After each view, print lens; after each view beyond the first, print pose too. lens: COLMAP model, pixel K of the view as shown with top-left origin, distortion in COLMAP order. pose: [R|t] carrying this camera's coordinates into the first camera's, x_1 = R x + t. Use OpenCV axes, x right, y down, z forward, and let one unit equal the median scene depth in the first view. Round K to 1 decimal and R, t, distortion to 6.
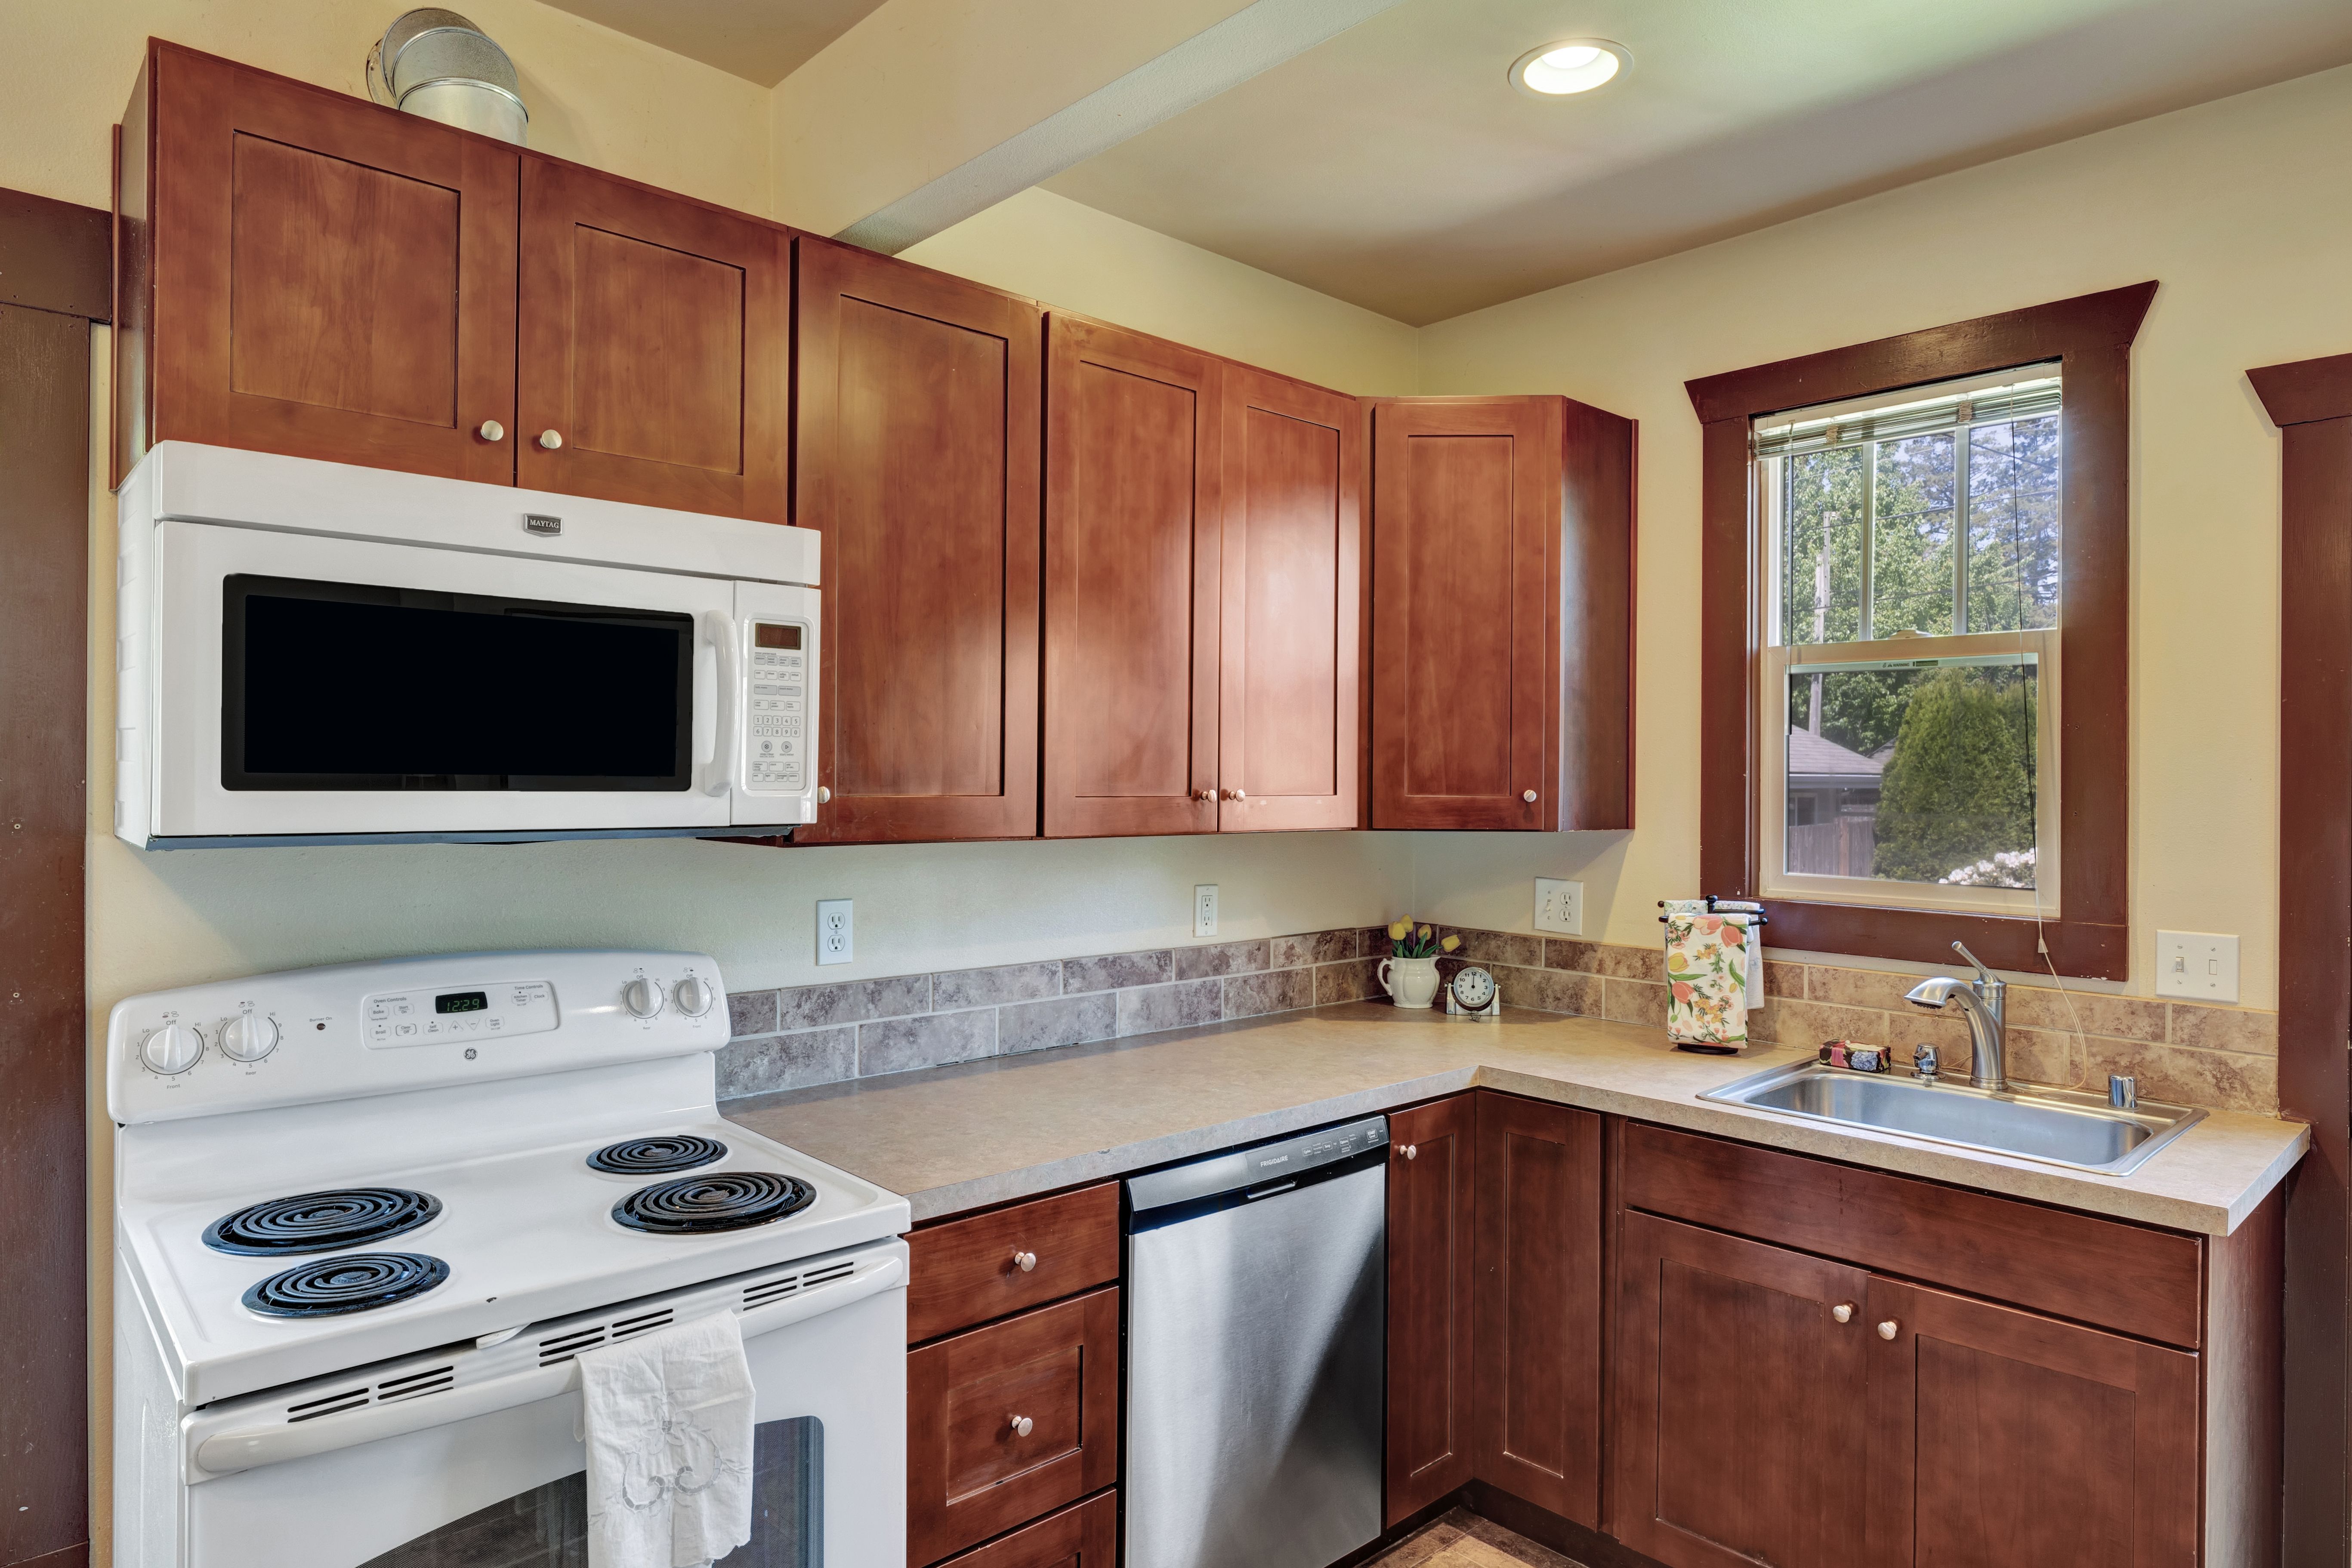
lens RADIAL K [[1424.6, 0, 1184.5], [0, 1424.6, 773.1], [0, 0, 1]] dist [-0.042012, 0.002260]
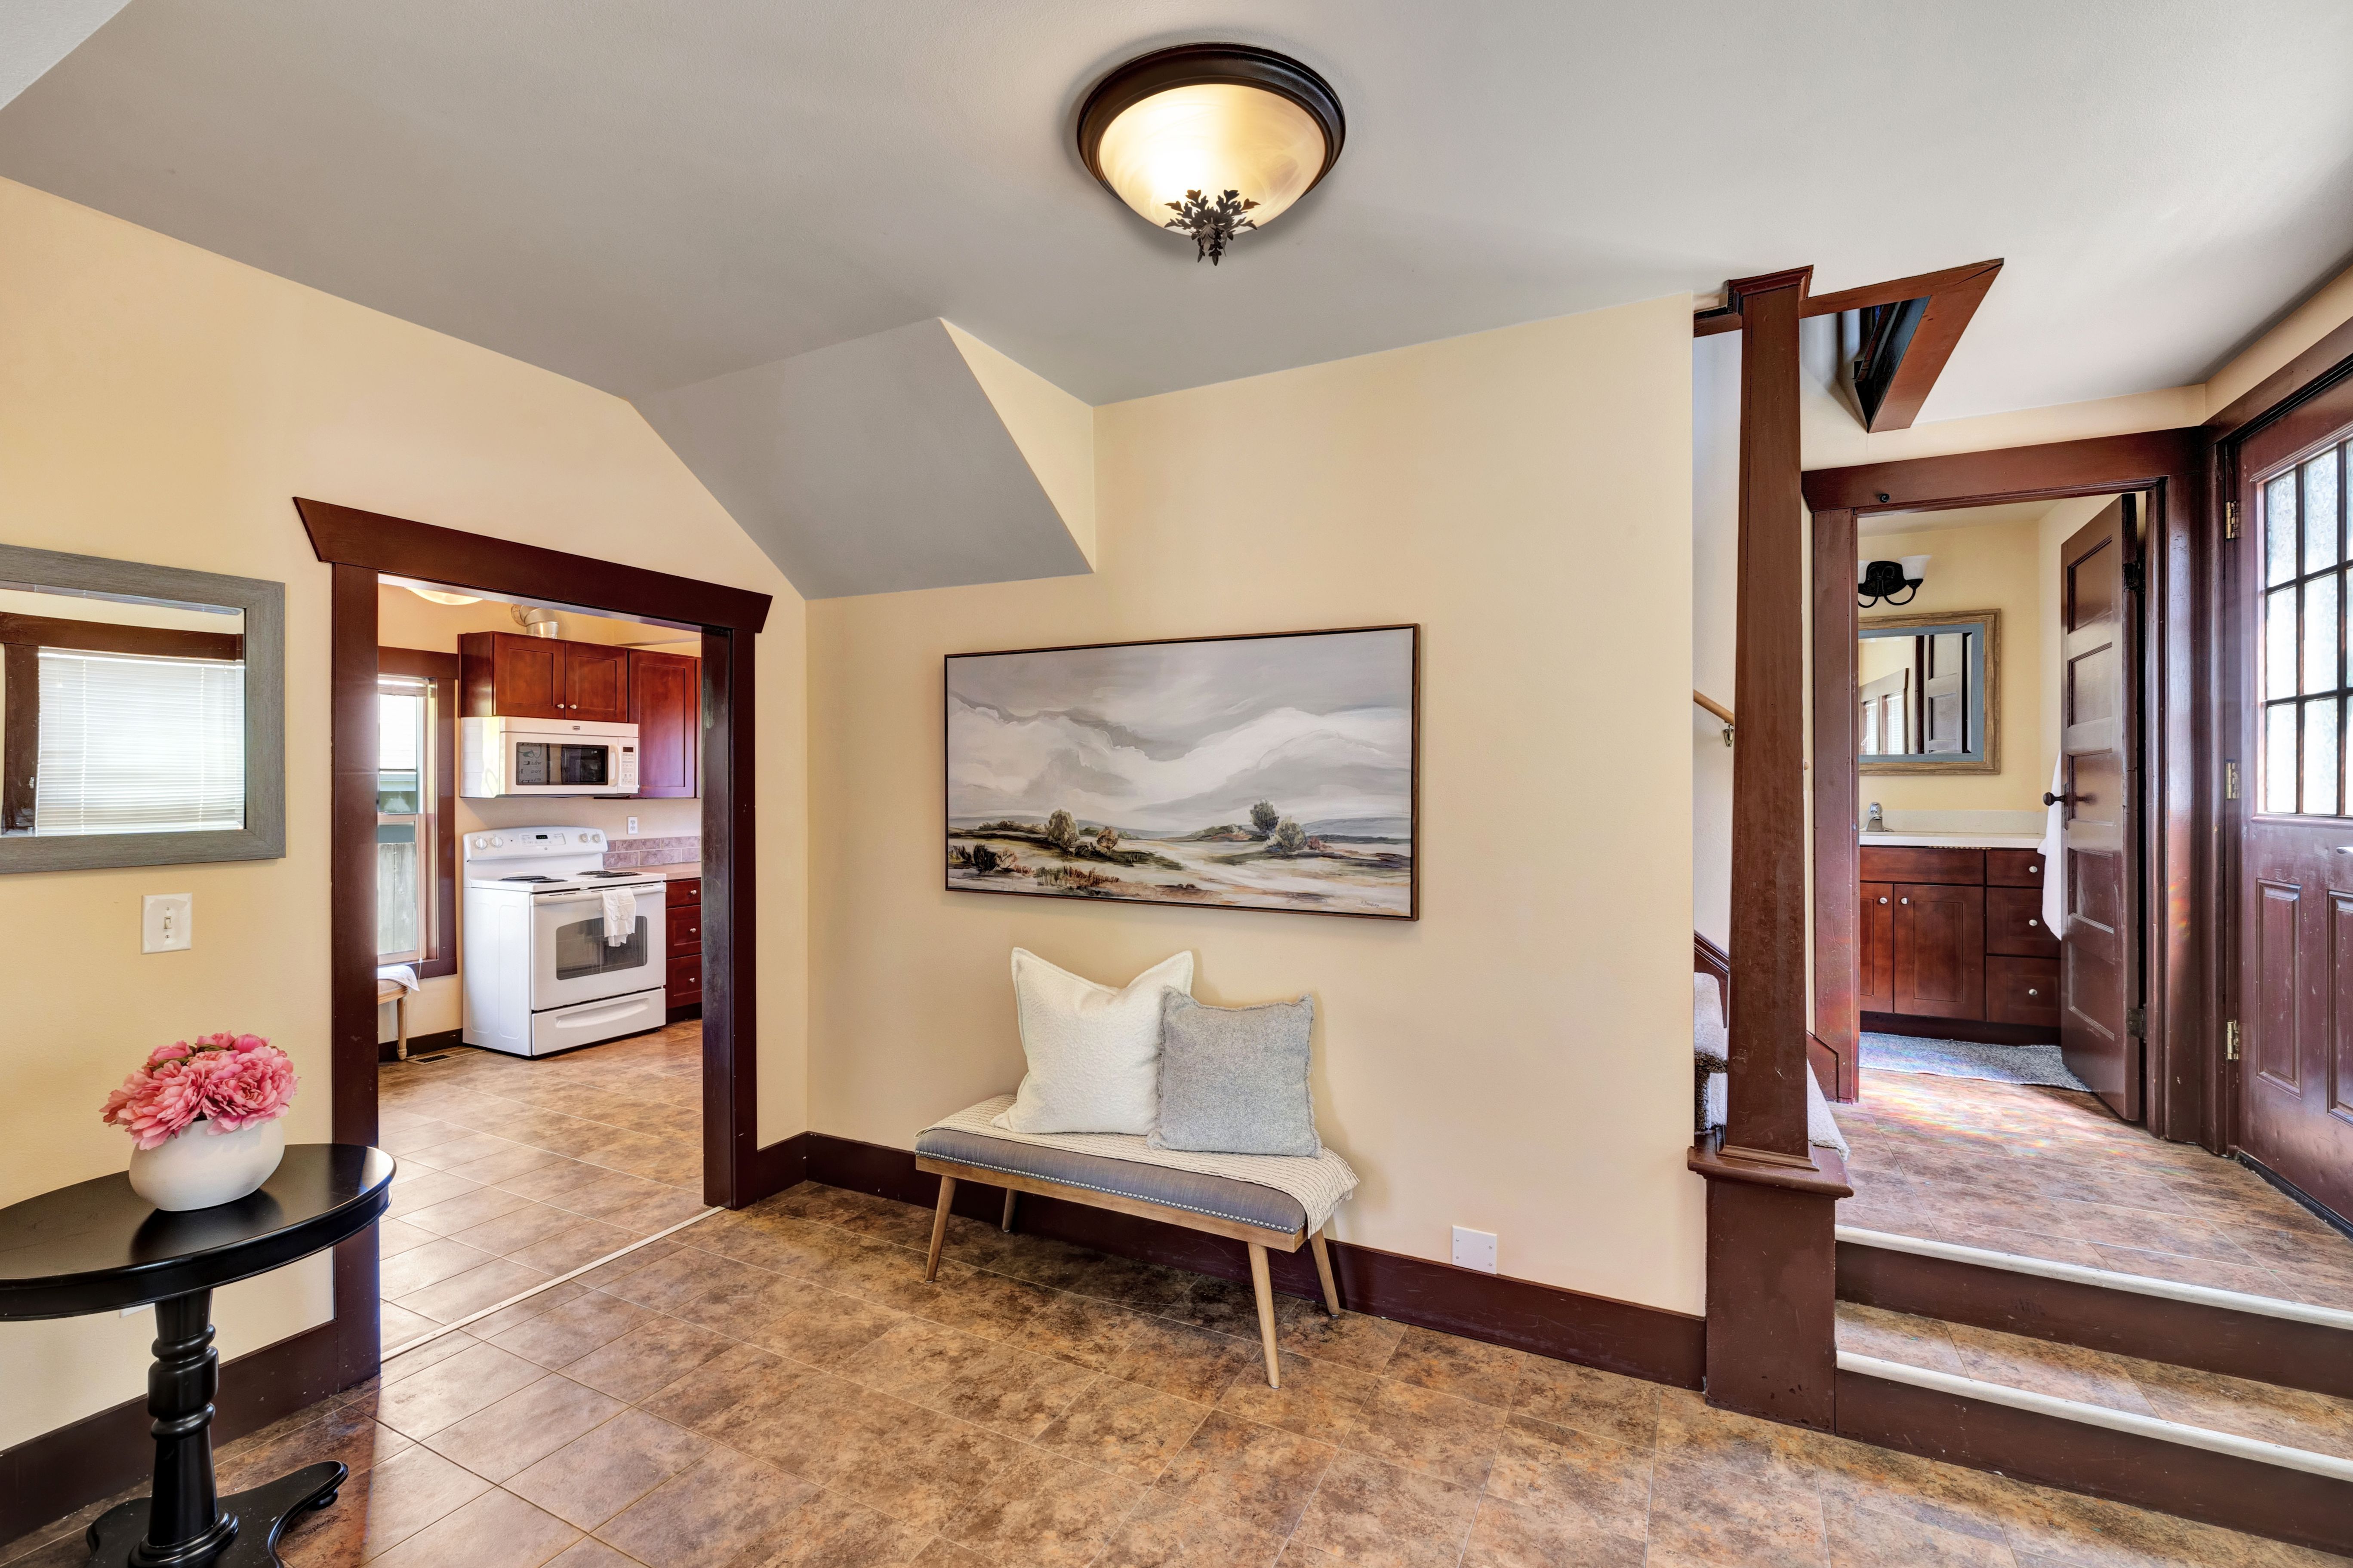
lens RADIAL K [[1000.0, 0, 1177.2], [0, 1000.0, 783.2], [0, 0, 1]] dist [-0.002141, -0.000633]
pose [[0.935994, -0.007438, 0.351938, 0.169055], [0.006773, 0.999972, 0.003121, 0.005879], [-0.351951, -0.000538, 0.936018, -2.004458]]
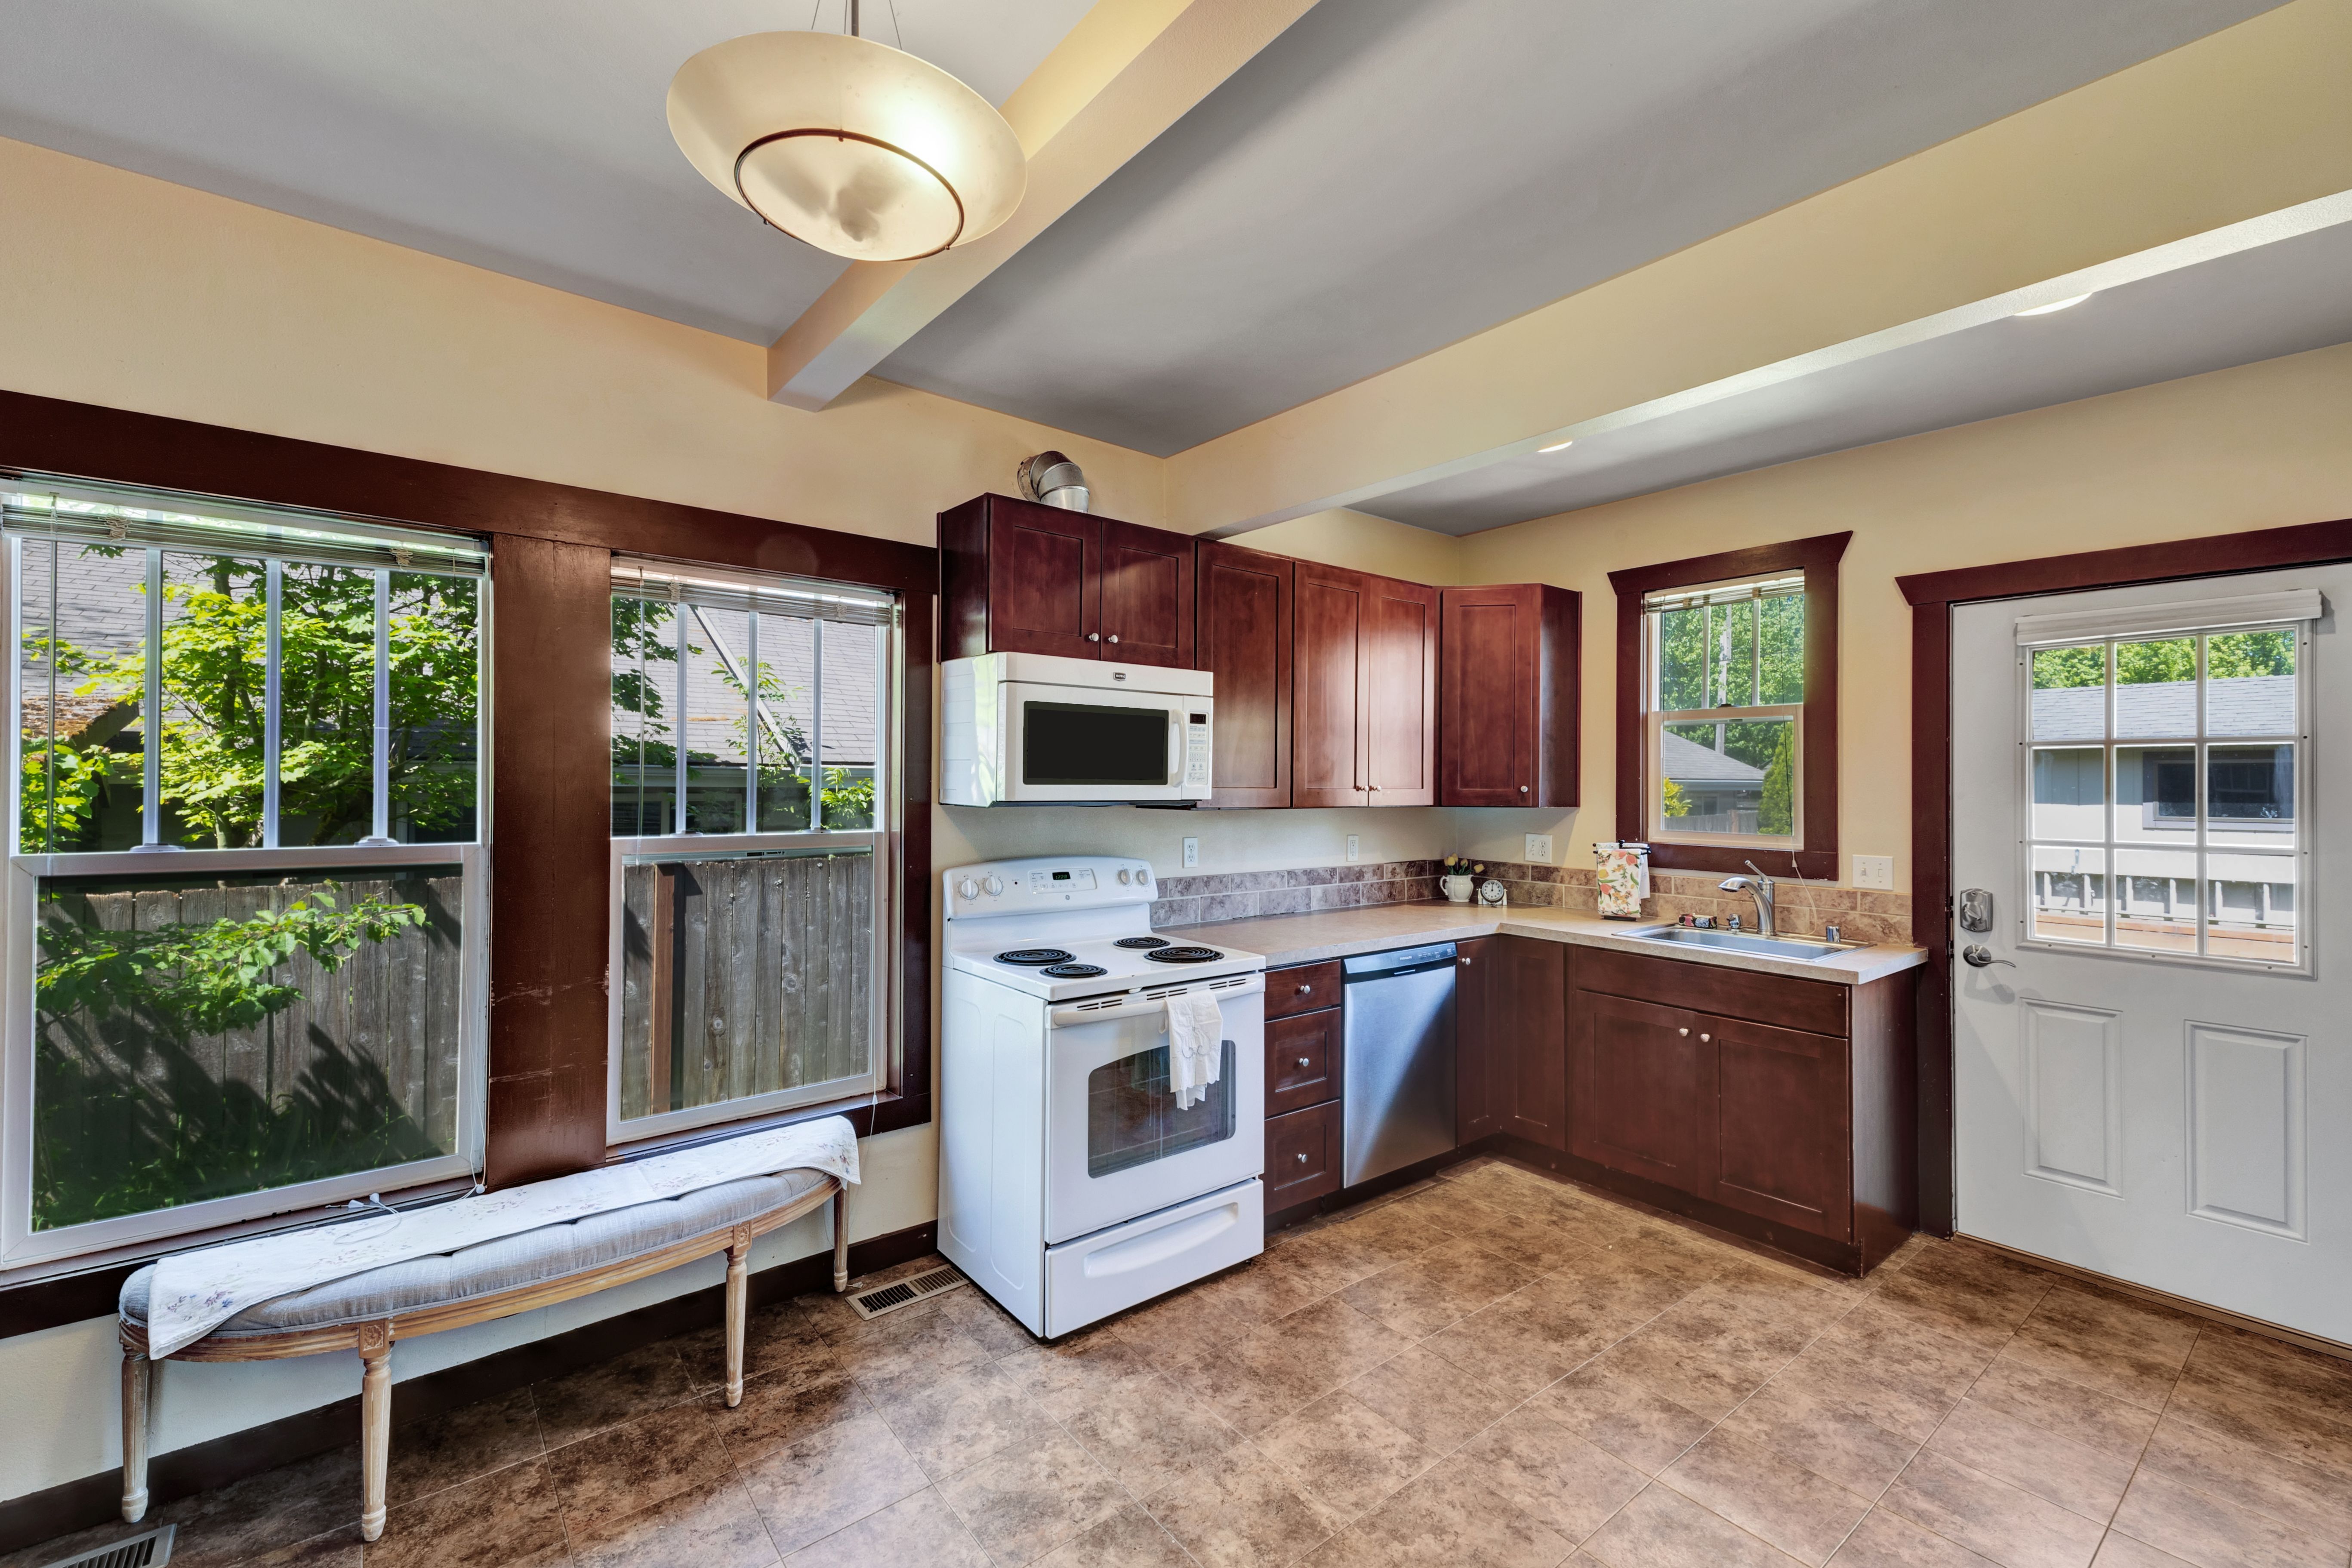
lens RADIAL K [[999.7, 0, 1160.8], [0, 999.7, 775.3], [0, 0, 1]] dist [-0.002141, -0.000633]
pose [[0.995654, -0.001942, -0.093105, -0.160628], [0.001499, 0.999987, -0.004825, 0.003912], [0.093113, 0.004665, 0.995645, -0.528747]]
